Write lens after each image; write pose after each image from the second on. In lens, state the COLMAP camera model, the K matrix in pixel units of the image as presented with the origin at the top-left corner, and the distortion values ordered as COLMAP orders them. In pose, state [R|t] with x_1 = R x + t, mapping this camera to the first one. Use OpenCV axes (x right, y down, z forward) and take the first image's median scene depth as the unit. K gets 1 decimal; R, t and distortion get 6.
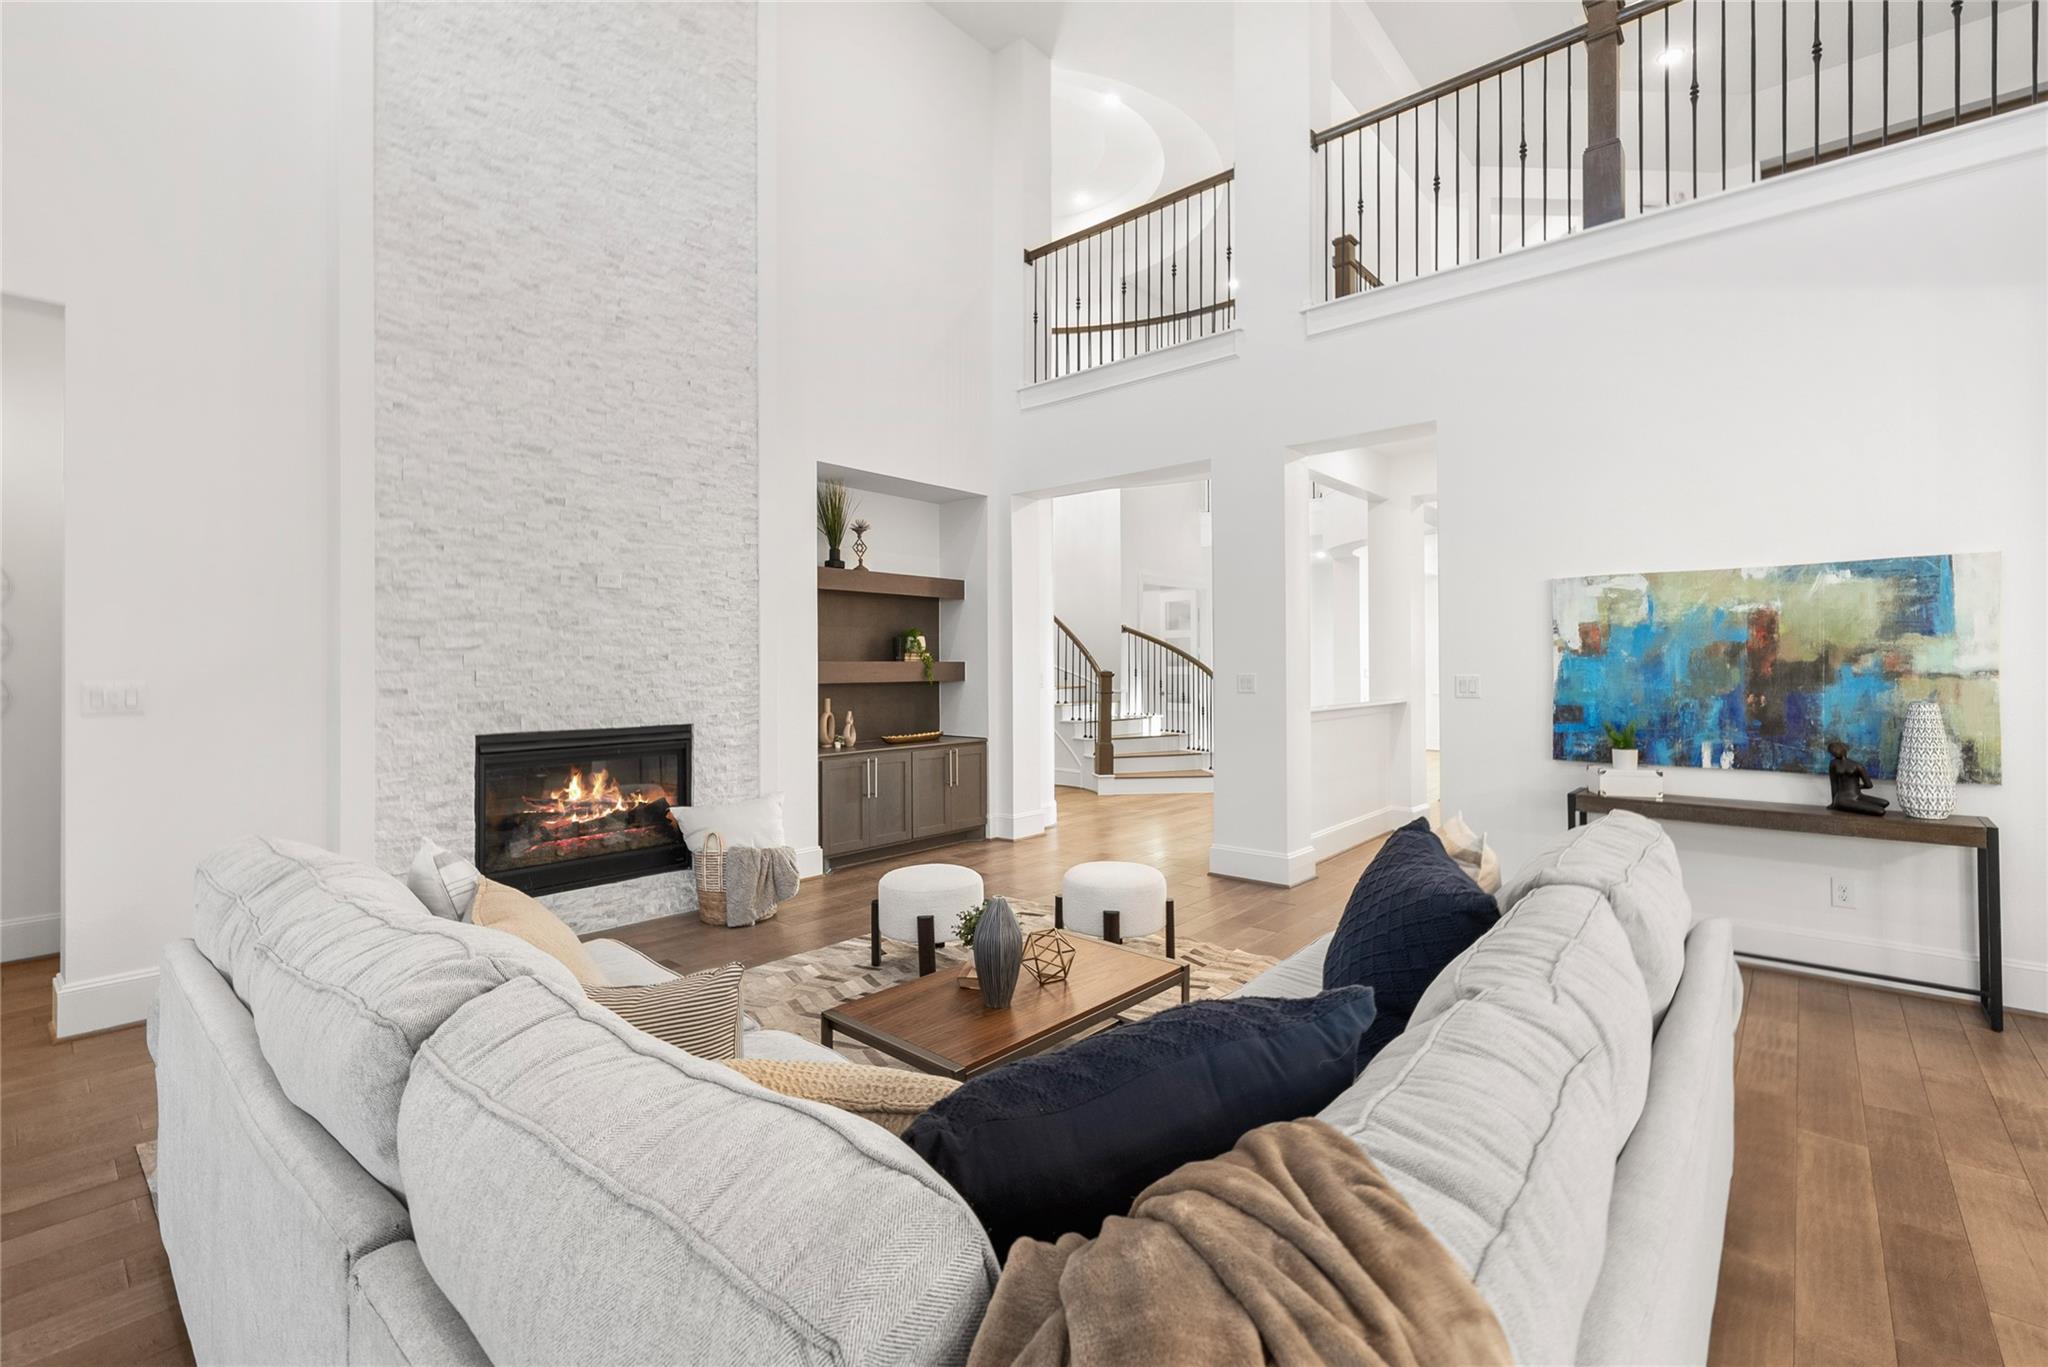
lens RADIAL K [[903.3, 0, 1030.5], [0, 903.3, 663.9], [0, 0, 1]] dist [-0.000535, 0.000523]
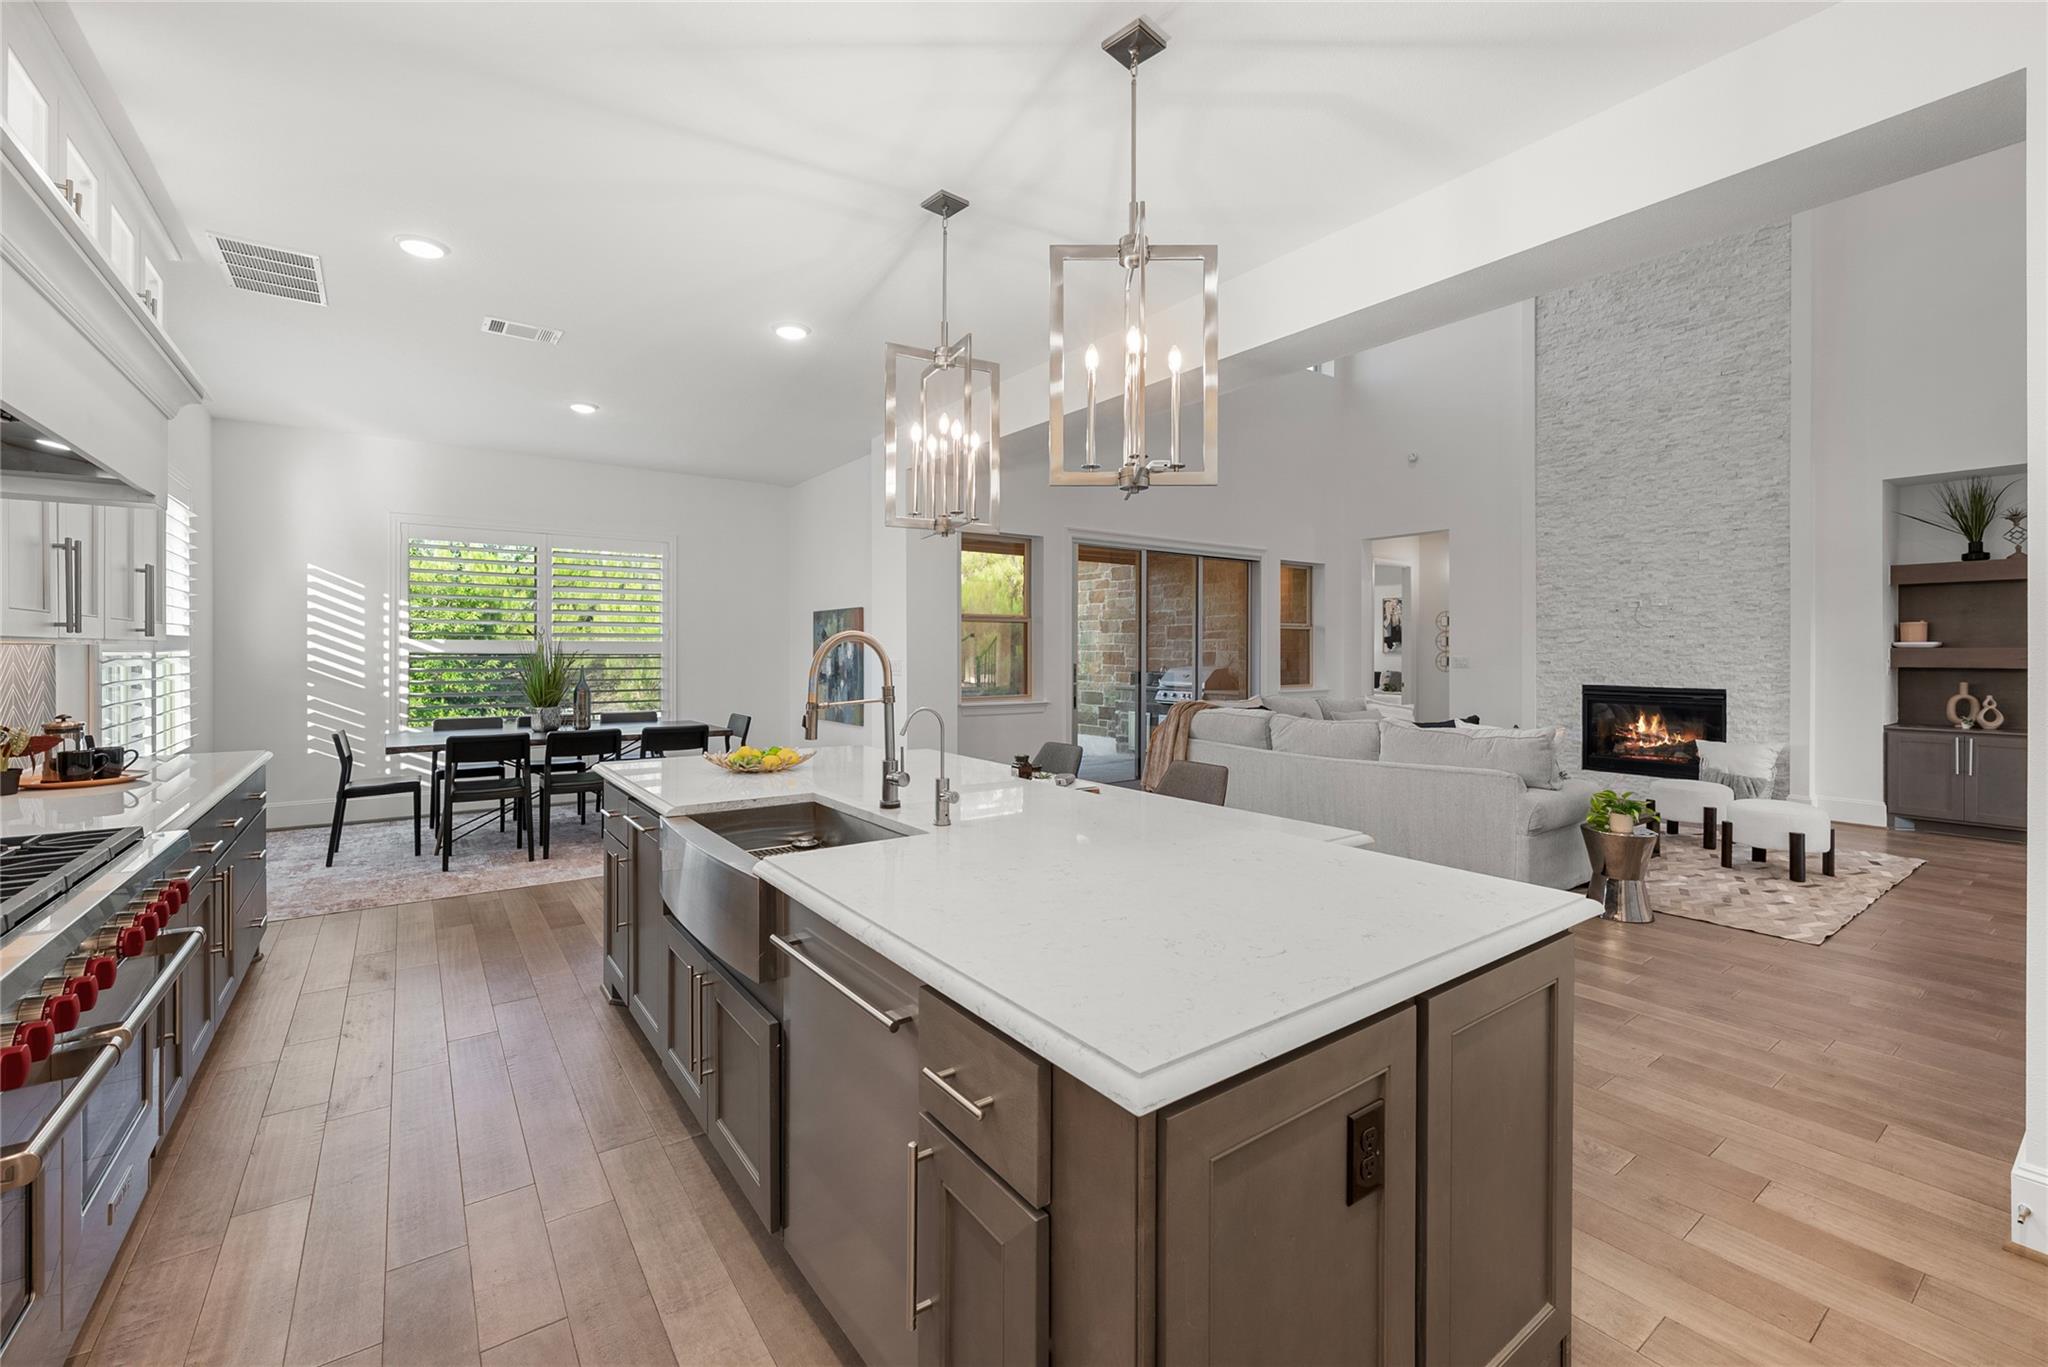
lens RADIAL K [[846.9, 0, 1007.2], [0, 846.9, 647.2], [0, 0, 1]] dist [-0.005047, -0.000466]
pose [[-0.240883, -0.000908, -0.970554, 1.585430], [0.001441, 0.999998, -0.001293, -0.005712], [0.970553, -0.001710, -0.240881, 0.205620]]
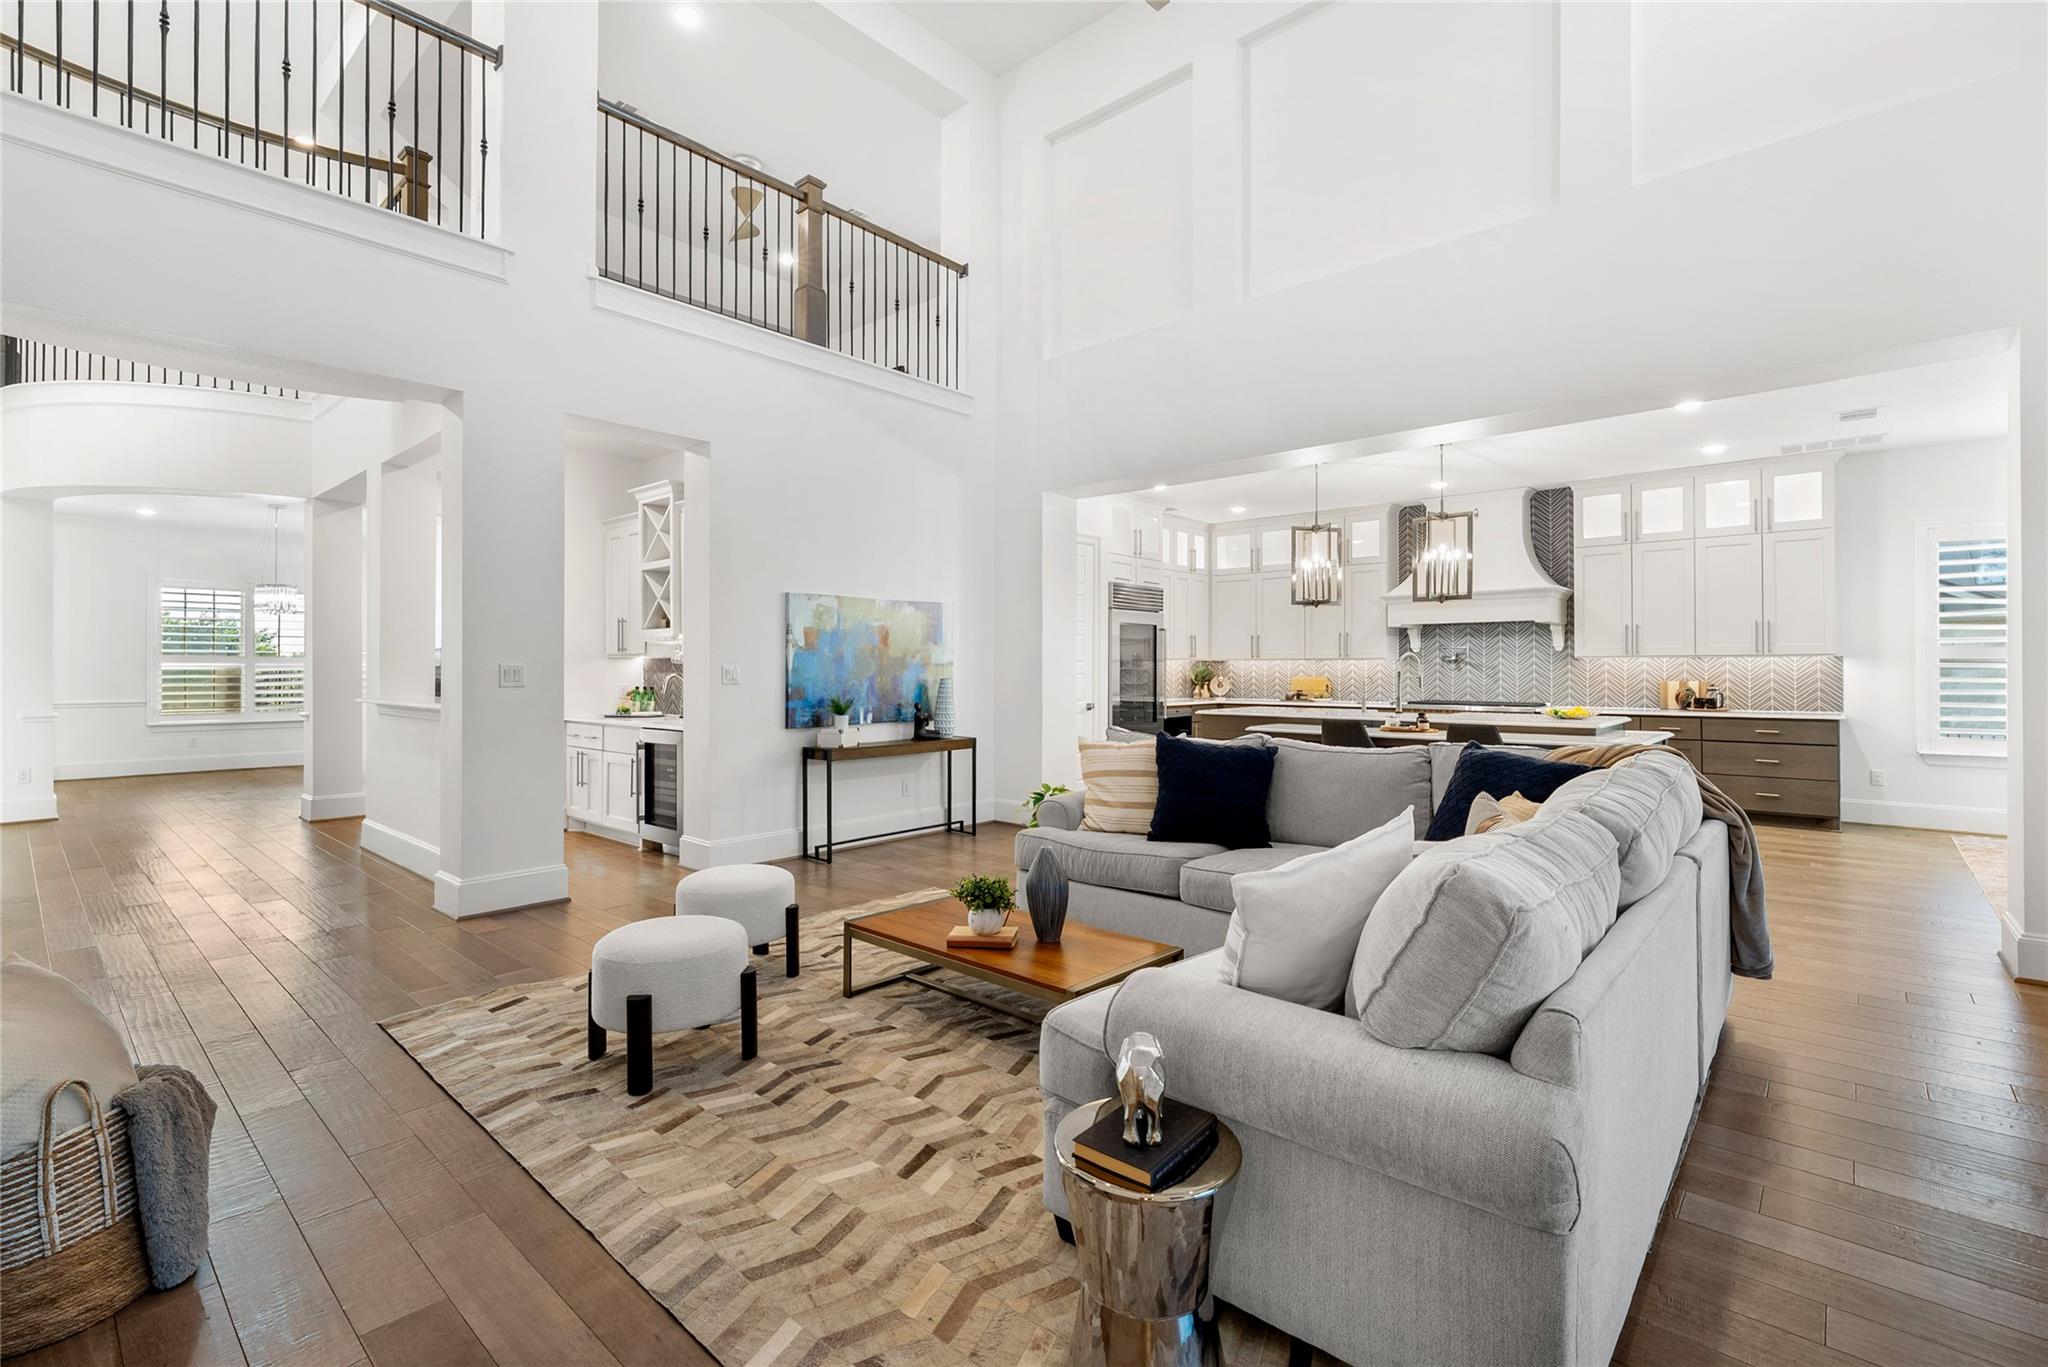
lens RADIAL K [[903.3, 0, 1019.3], [0, 903.3, 679.9], [0, 0, 1]] dist [-0.000535, 0.000523]
pose [[0.014700, -0.007587, 0.999863, -0.796753], [-0.000716, 0.999971, 0.007598, 0.025450], [-0.999892, -0.000828, 0.014694, 0.689616]]
